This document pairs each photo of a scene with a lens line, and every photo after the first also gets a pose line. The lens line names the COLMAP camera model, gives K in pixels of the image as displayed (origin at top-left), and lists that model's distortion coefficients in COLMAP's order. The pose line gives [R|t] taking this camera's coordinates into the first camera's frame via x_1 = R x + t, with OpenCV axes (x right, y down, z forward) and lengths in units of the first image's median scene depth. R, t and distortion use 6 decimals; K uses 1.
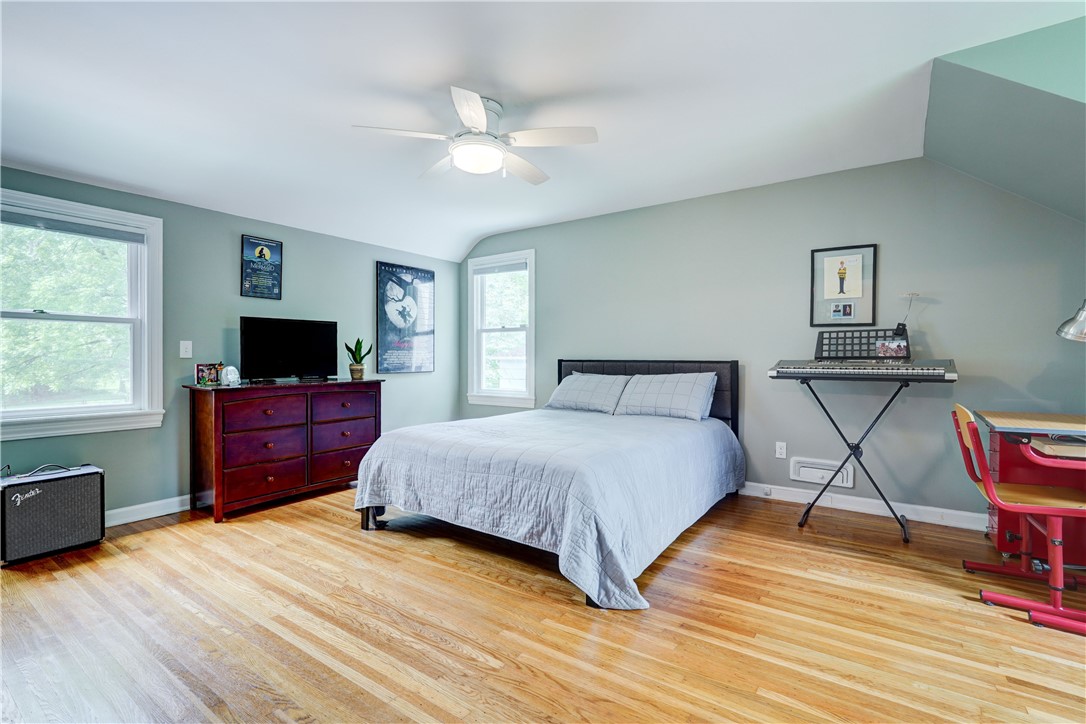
lens RADIAL K [[493.0, 0, 543.0], [0, 493.0, 362.0], [0, 0, 1]] dist [0.002938, 0.000907]
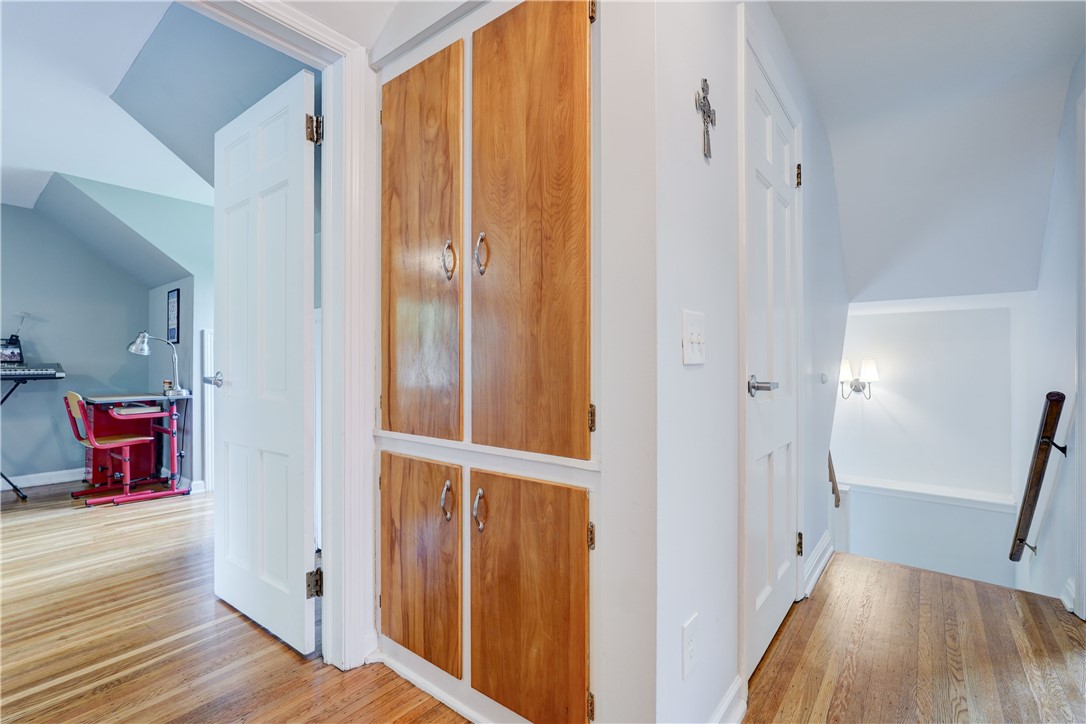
lens RADIAL K [[493.0, 0, 543.0], [0, 493.0, 362.0], [0, 0, 1]] dist [0.002938, 0.000907]
pose [[0.055374, 0.003033, 0.998461, -0.534770], [0.004517, 0.999984, -0.003288, 0.002265], [-0.998455, 0.004692, 0.055360, -0.487261]]
